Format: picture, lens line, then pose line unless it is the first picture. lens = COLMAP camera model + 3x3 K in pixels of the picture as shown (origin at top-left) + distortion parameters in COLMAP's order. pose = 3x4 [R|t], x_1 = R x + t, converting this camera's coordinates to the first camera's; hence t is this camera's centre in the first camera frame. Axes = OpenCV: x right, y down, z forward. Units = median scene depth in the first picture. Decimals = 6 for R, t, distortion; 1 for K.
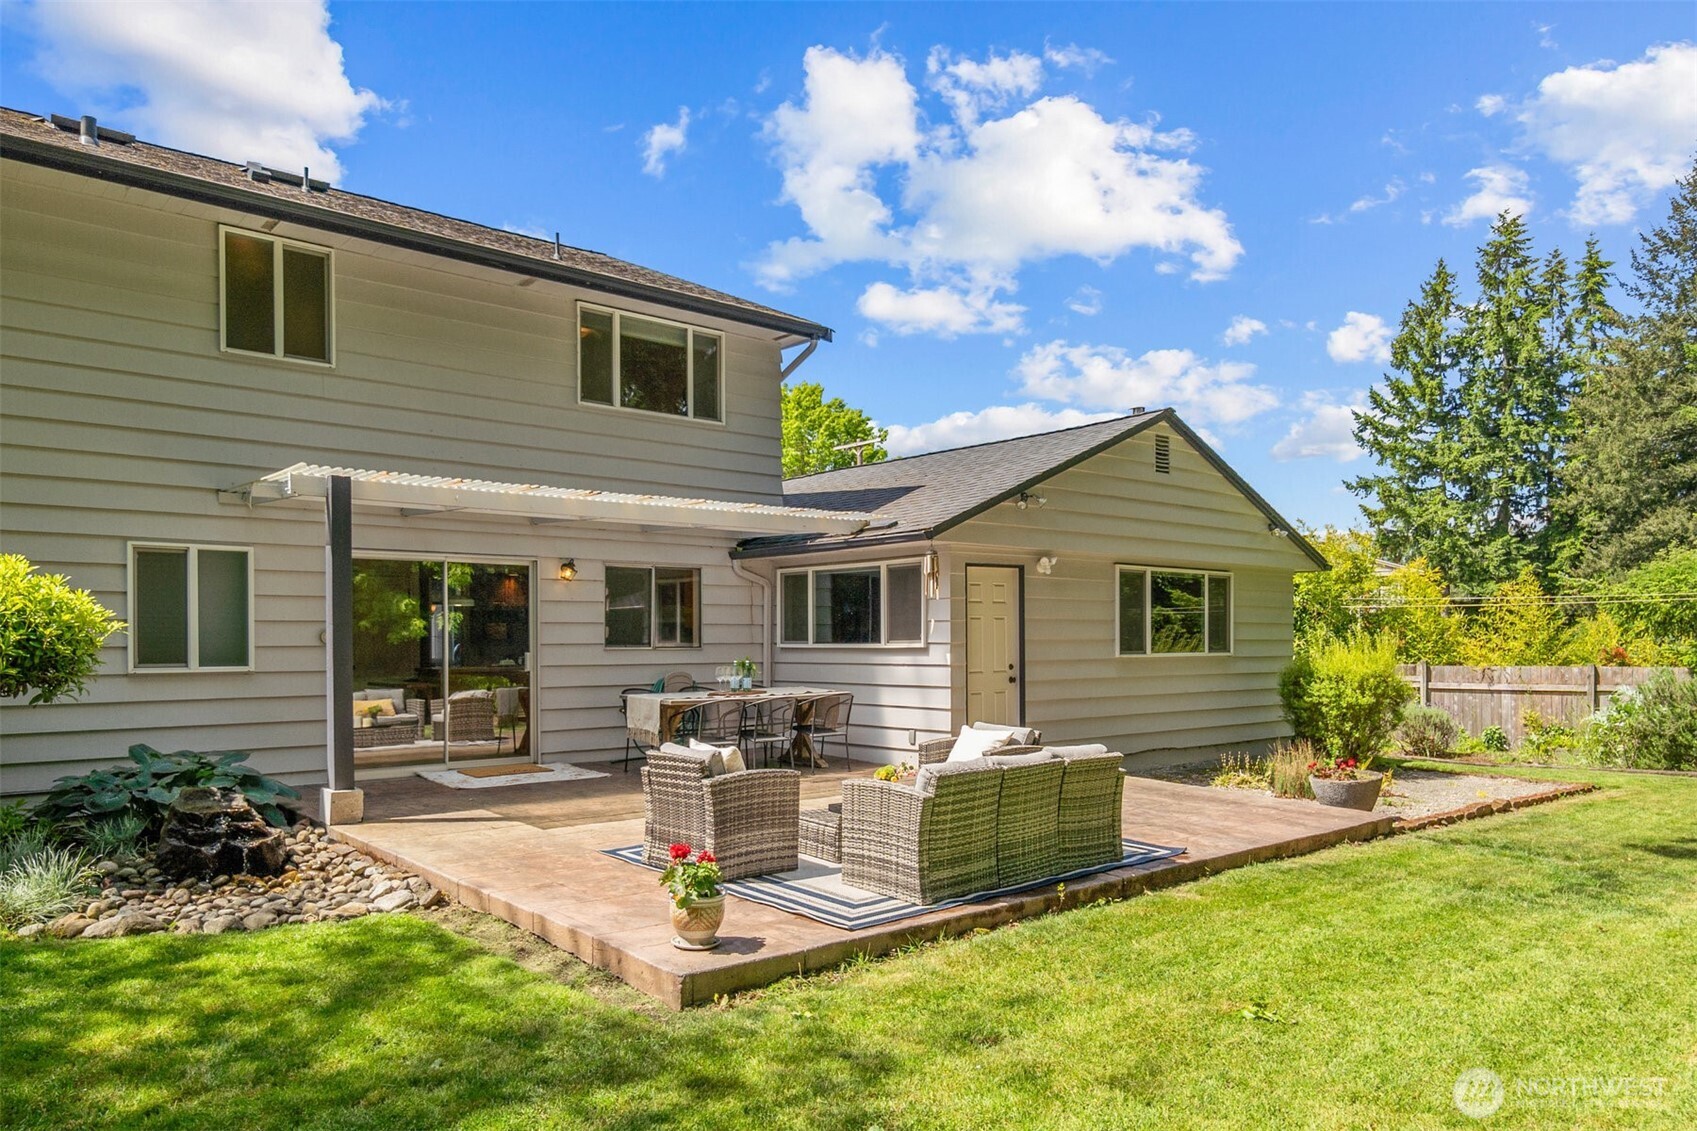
lens RADIAL K [[1146.1, 0, 868.0], [0, 1146.1, 643.5], [0, 0, 1]] dist [-0.001085, 0.001752]
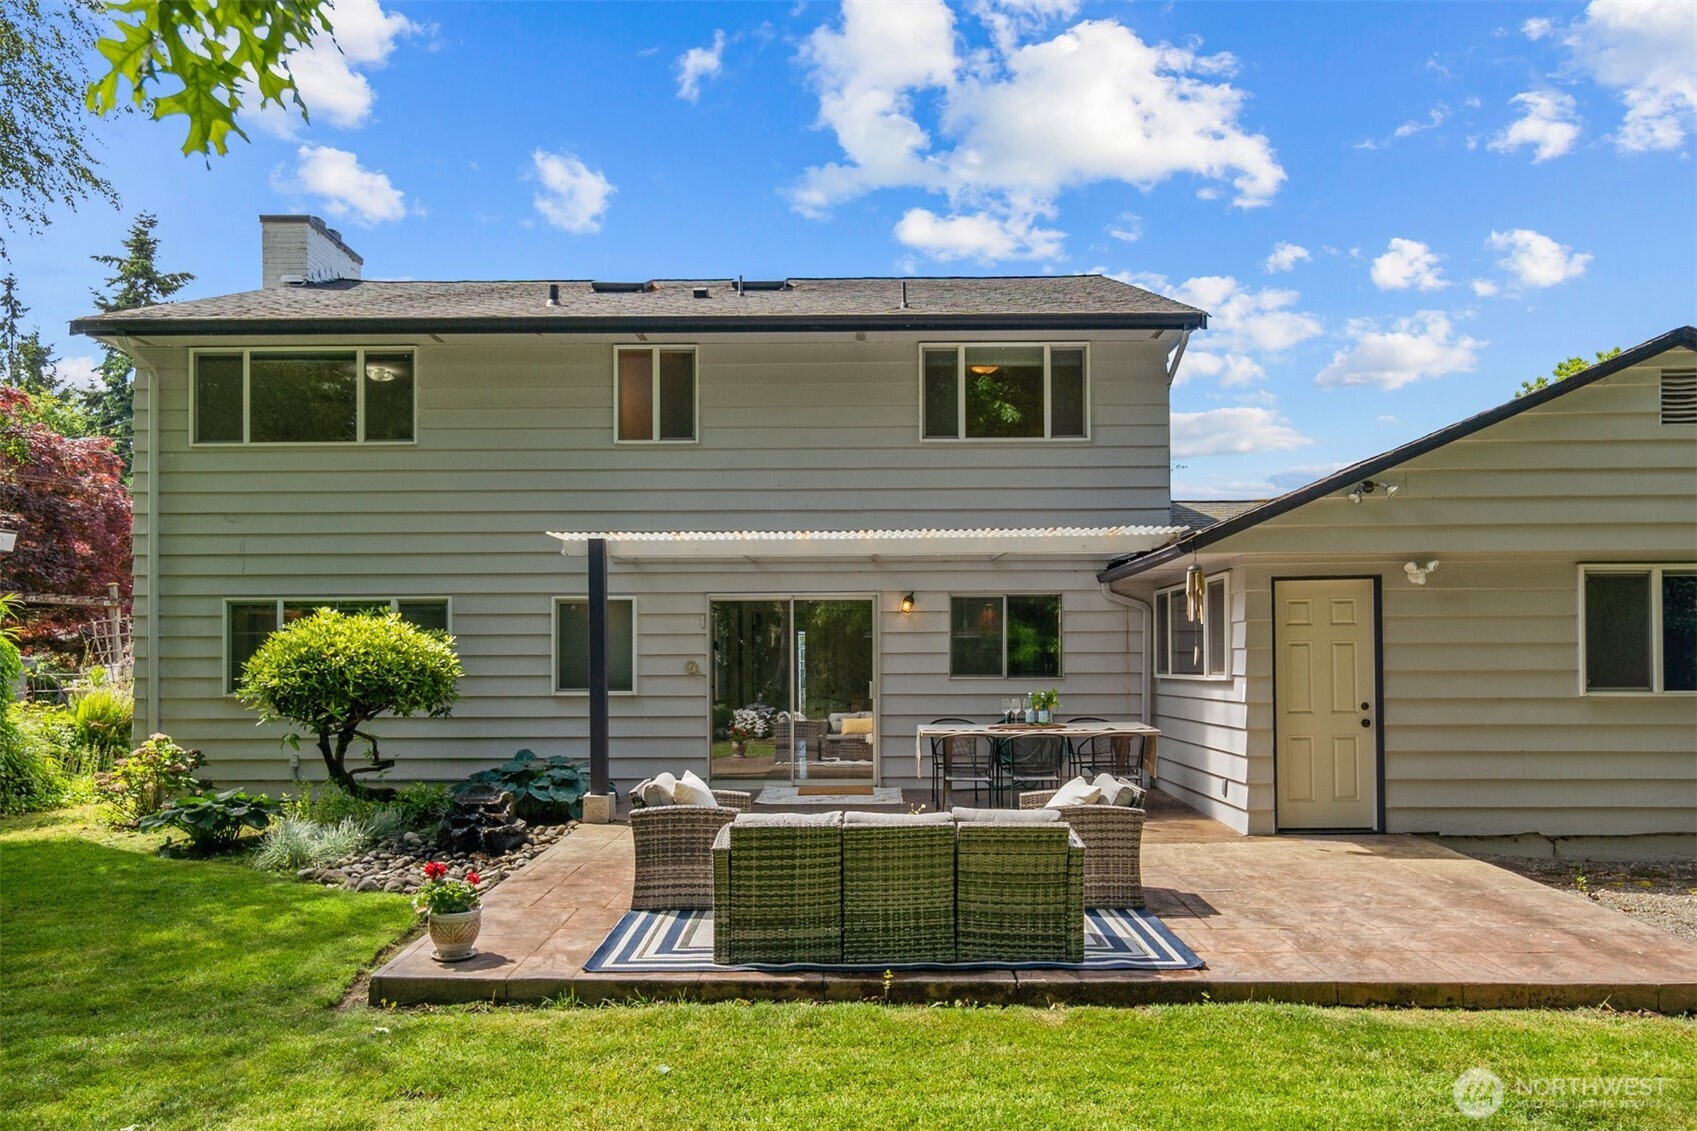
lens RADIAL K [[1146.1, 0, 868.0], [0, 1146.1, 643.5], [0, 0, 1]] dist [-0.001085, 0.001752]
pose [[0.739766, -0.011152, -0.672772, 0.418412], [-0.000091, 0.999861, -0.016674, -0.009681], [0.672865, 0.012395, 0.739662, 0.208677]]
